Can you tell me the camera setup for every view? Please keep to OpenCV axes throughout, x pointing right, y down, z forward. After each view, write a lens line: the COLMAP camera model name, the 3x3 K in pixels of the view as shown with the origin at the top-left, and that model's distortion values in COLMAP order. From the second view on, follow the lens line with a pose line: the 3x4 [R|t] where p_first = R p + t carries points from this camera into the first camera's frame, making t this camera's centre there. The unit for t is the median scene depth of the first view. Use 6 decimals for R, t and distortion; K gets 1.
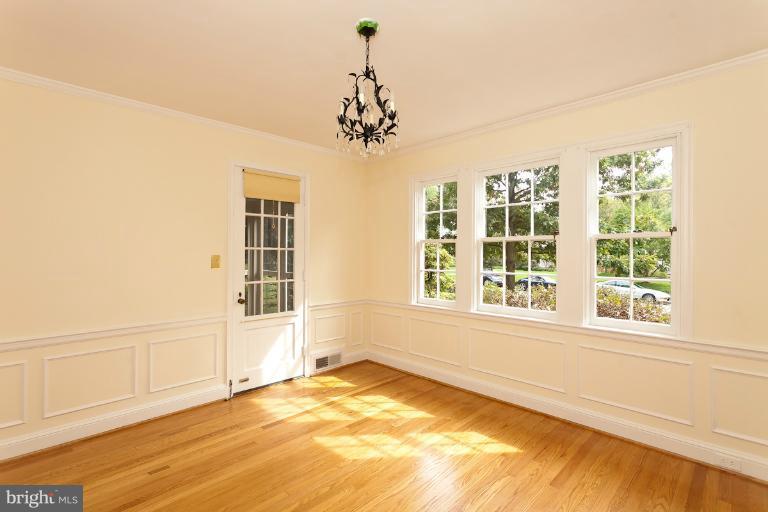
lens RADIAL K [[359.4, 0, 383.6], [0, 359.4, 247.5], [0, 0, 1]] dist [0.000991, -0.000206]
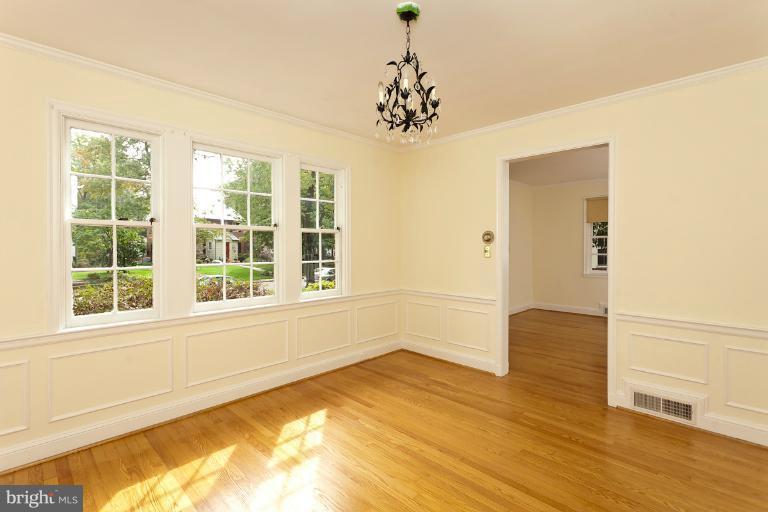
lens RADIAL K [[365.1, 0, 384.0], [0, 365.1, 256.0], [0, 0, 1]] dist [-0.017640, -0.000097]
pose [[-0.010100, -0.031926, 0.999439, -0.657396], [-0.010837, 0.999435, 0.031816, 0.022124], [-0.999890, -0.010509, -0.010440, 0.690702]]
